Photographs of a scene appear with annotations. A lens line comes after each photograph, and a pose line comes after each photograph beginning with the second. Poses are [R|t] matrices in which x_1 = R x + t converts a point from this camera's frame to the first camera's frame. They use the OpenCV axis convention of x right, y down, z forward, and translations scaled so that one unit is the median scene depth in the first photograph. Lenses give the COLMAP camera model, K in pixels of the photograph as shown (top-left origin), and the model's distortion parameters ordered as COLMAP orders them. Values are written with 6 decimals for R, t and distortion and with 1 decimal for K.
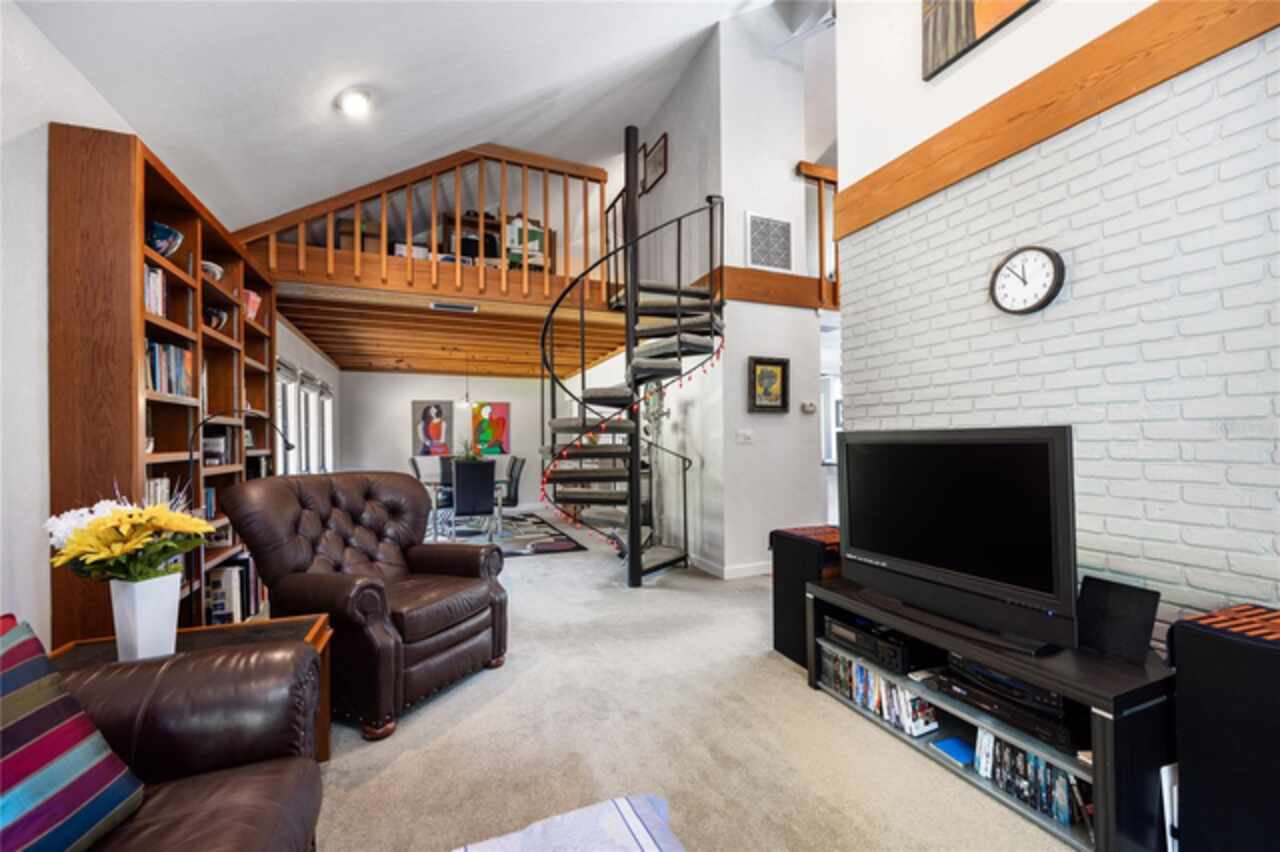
lens RADIAL K [[515.1, 0, 644.5], [0, 515.1, 430.5], [0, 0, 1]] dist [0.000080, -0.000117]
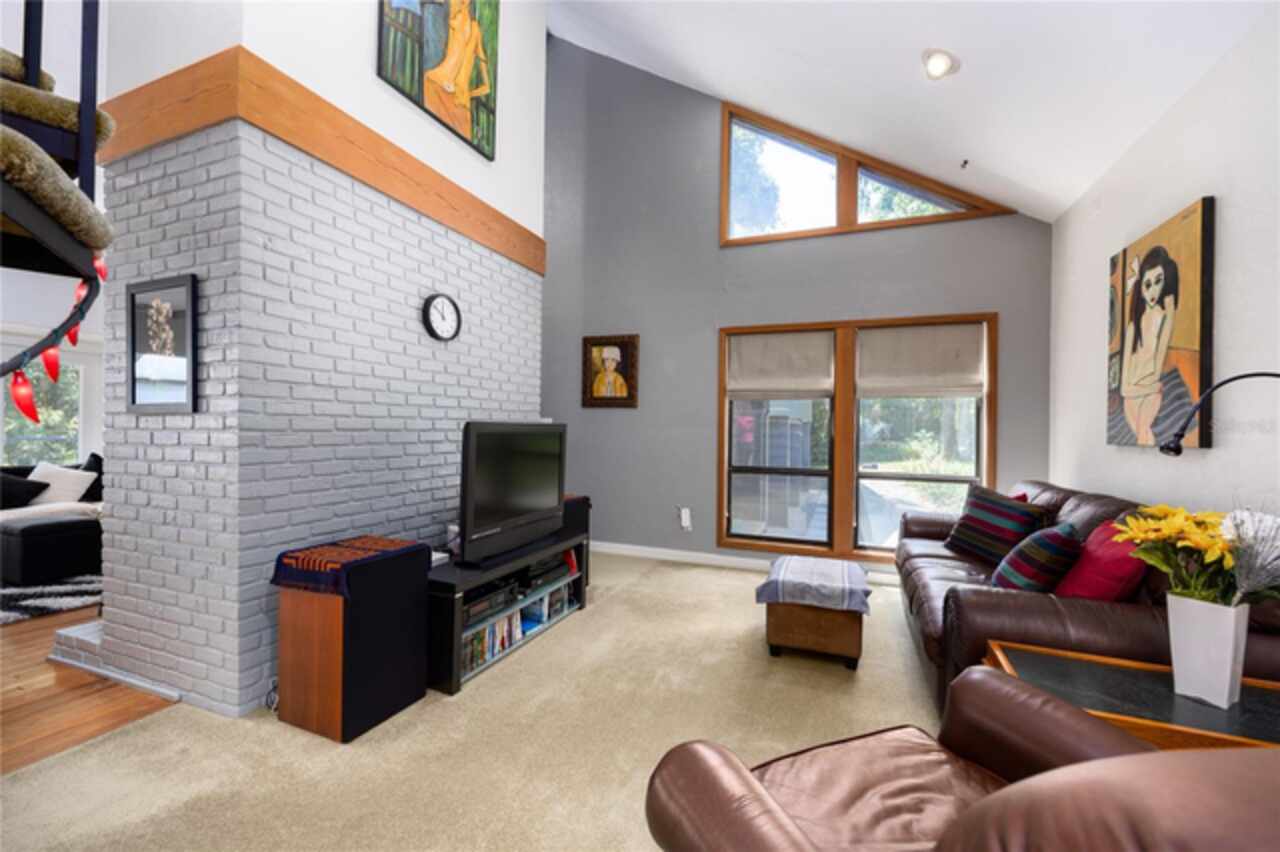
lens RADIAL K [[515.1, 0, 644.5], [0, 515.1, 430.5], [0, 0, 1]] dist [0.000080, -0.000117]
pose [[-0.715641, 0.001189, 0.698468, -0.634039], [-0.017952, 0.999637, -0.020096, 0.037355], [-0.698238, -0.026920, -0.715360, 1.586615]]
